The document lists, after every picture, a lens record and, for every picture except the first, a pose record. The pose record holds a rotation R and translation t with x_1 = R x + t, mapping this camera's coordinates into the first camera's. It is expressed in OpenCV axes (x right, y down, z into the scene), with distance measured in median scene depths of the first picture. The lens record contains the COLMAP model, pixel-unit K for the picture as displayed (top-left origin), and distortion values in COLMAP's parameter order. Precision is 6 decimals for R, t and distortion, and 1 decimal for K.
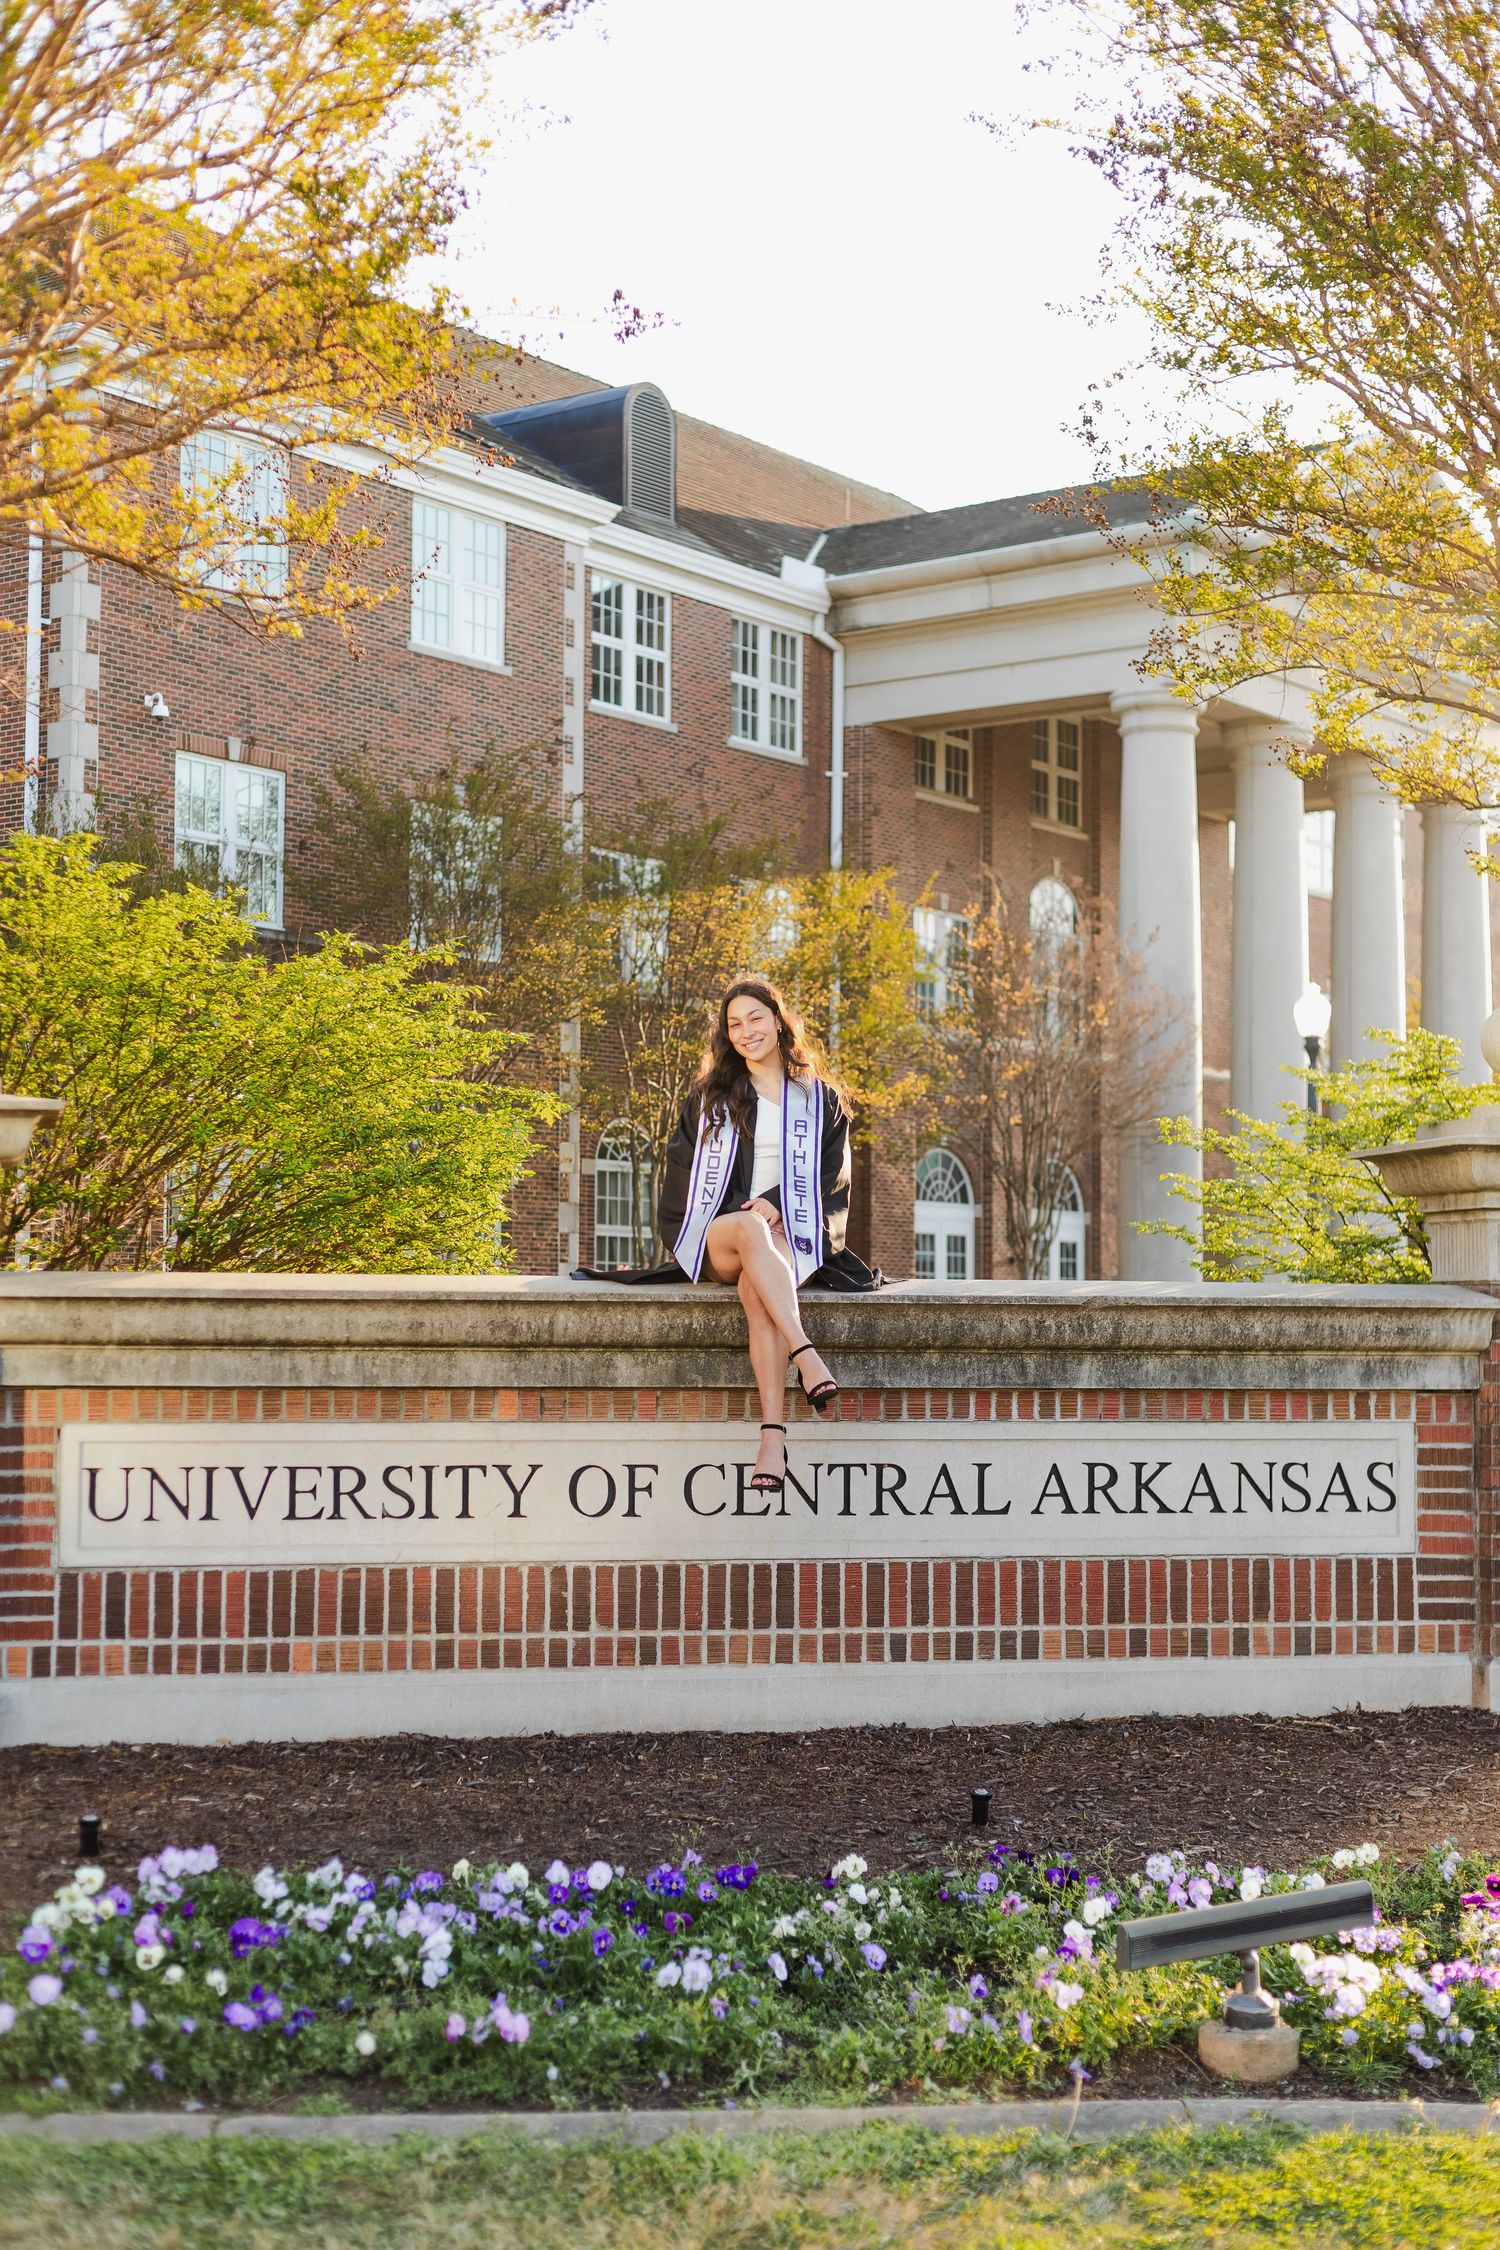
lens RADIAL K [[3152.3, 0, 750.0], [0, 3152.3, 1125.0], [0, 0, 1]] dist [0.017822, -0.021498]
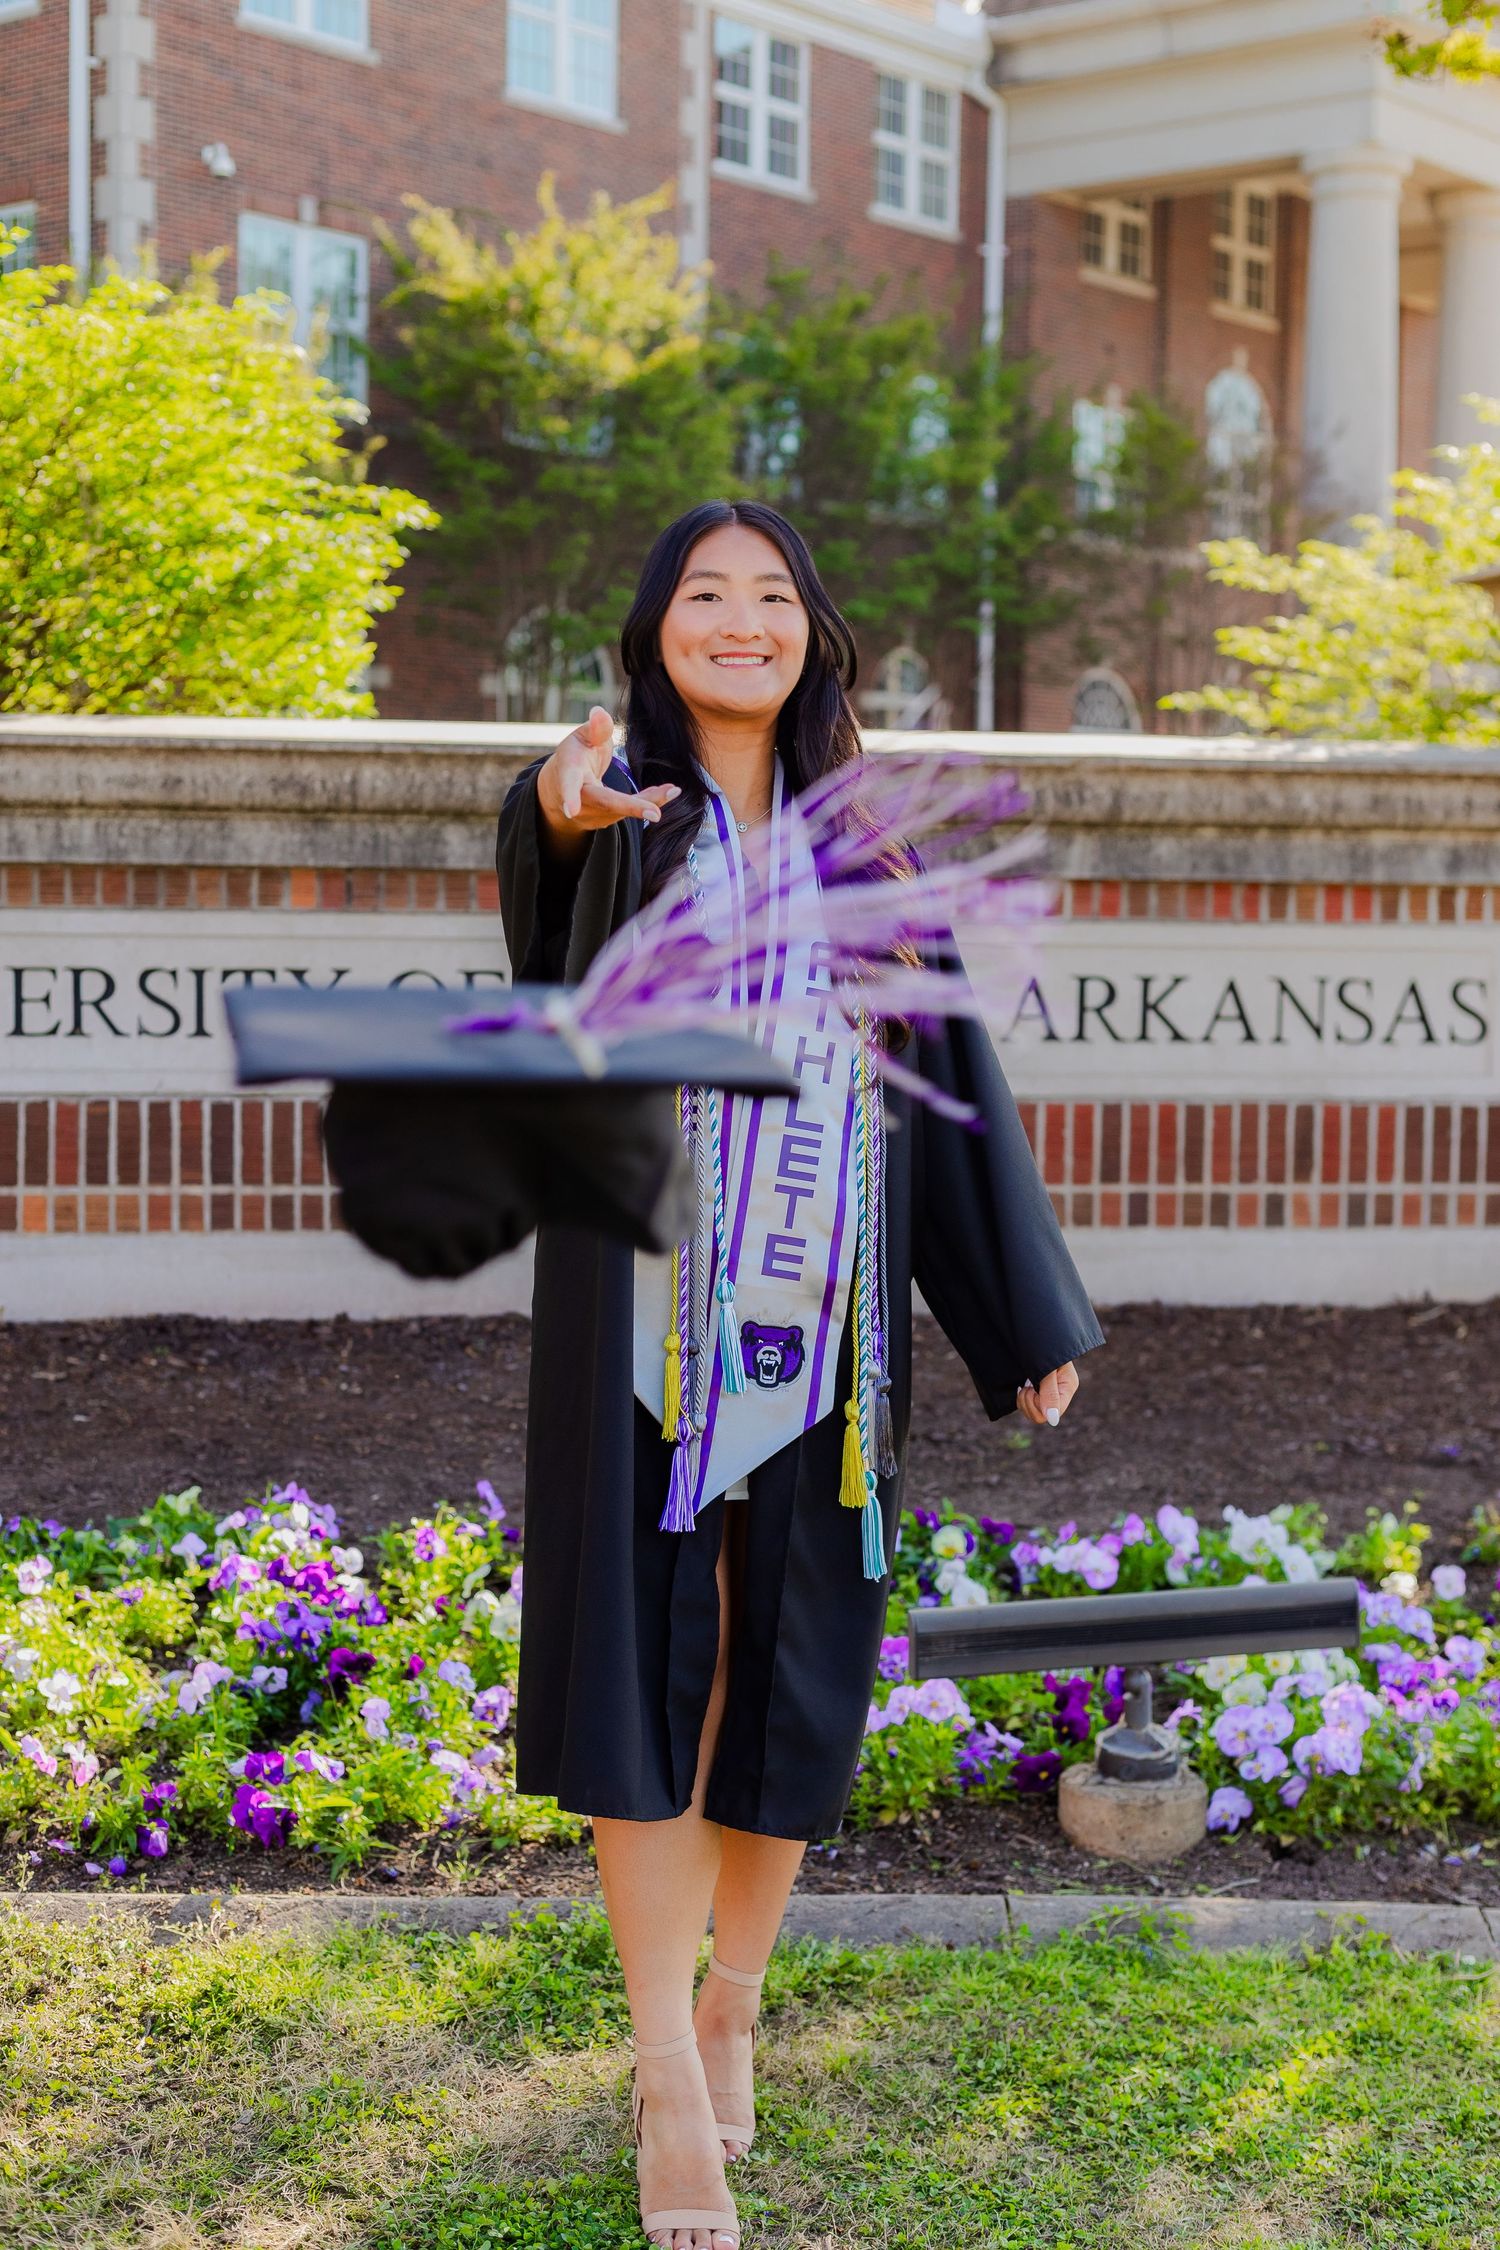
lens RADIAL K [[3333.3, 0, 750.0], [0, 3333.3, 1125.0], [0, 0, 1]] dist [0.019032, 0.037338]
pose [[0.998751, 0.011829, -0.048551, 0.067588], [-0.004967, 0.990267, 0.139092, 0.031224], [0.049724, -0.138677, 0.989089, 0.194277]]
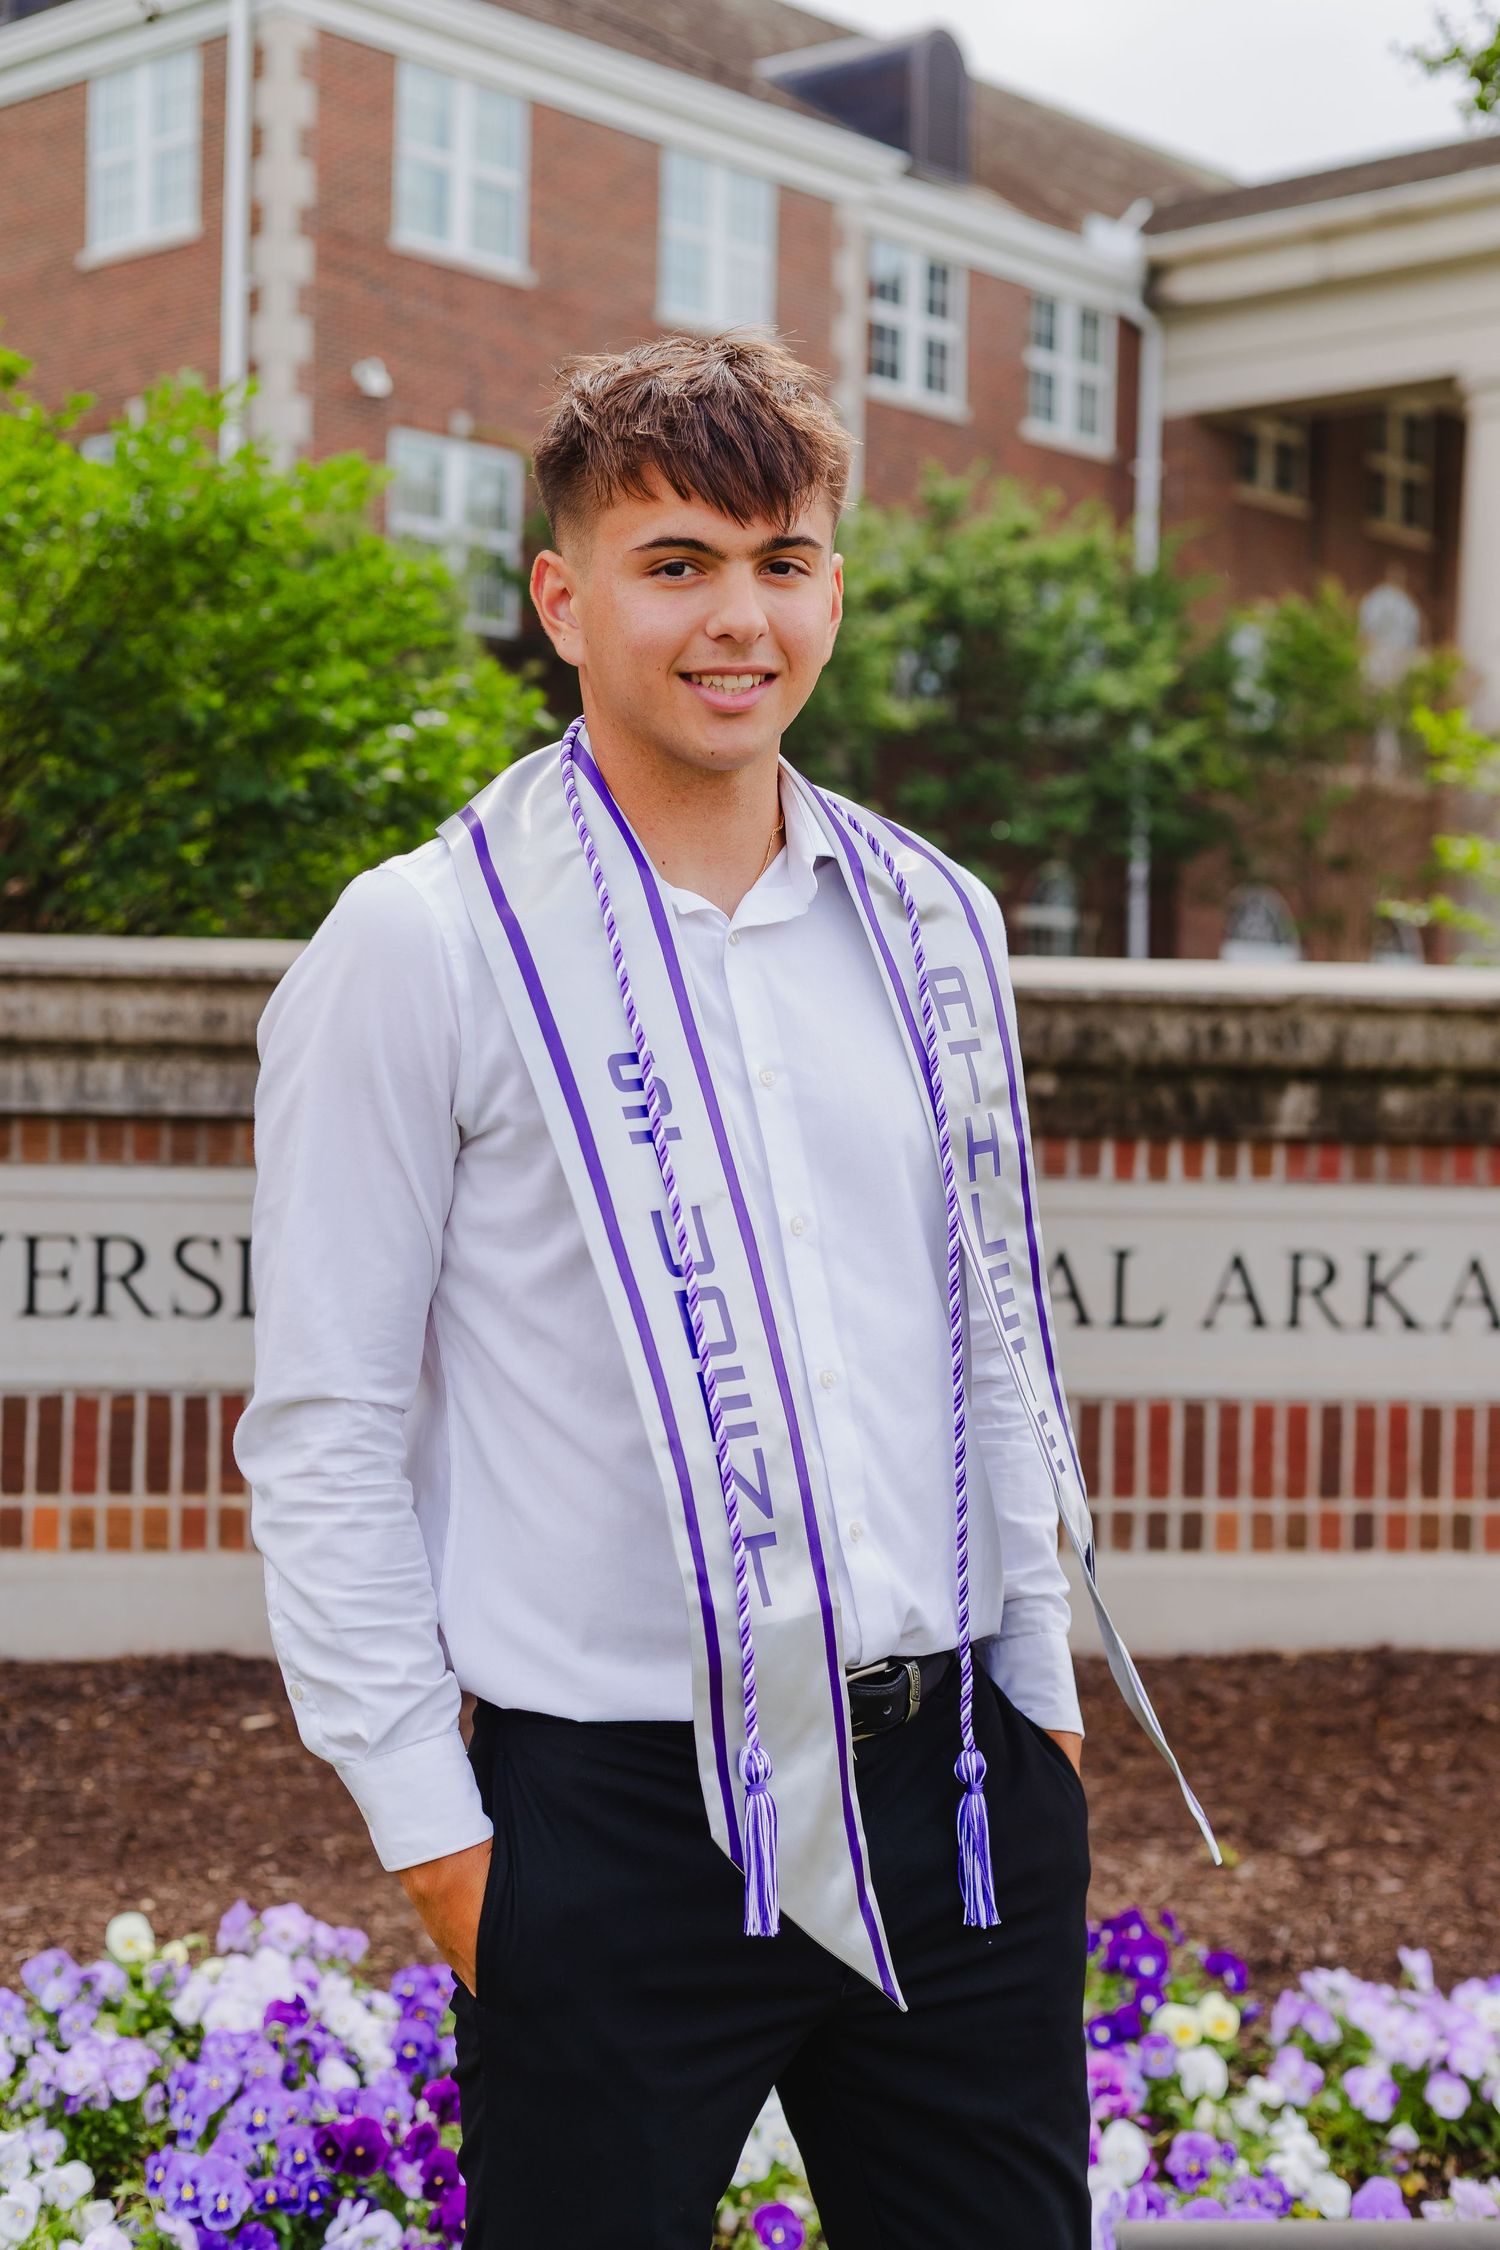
lens RADIAL K [[3333.3, 0, 750.0], [0, 3333.3, 1125.0], [0, 0, 1]] dist [0.019032, 0.037338]
pose [[0.995494, 0.014845, -0.093651, 0.061022], [-0.007714, 0.997074, 0.076049, 0.031220], [0.094506, -0.074984, 0.992696, 0.320843]]
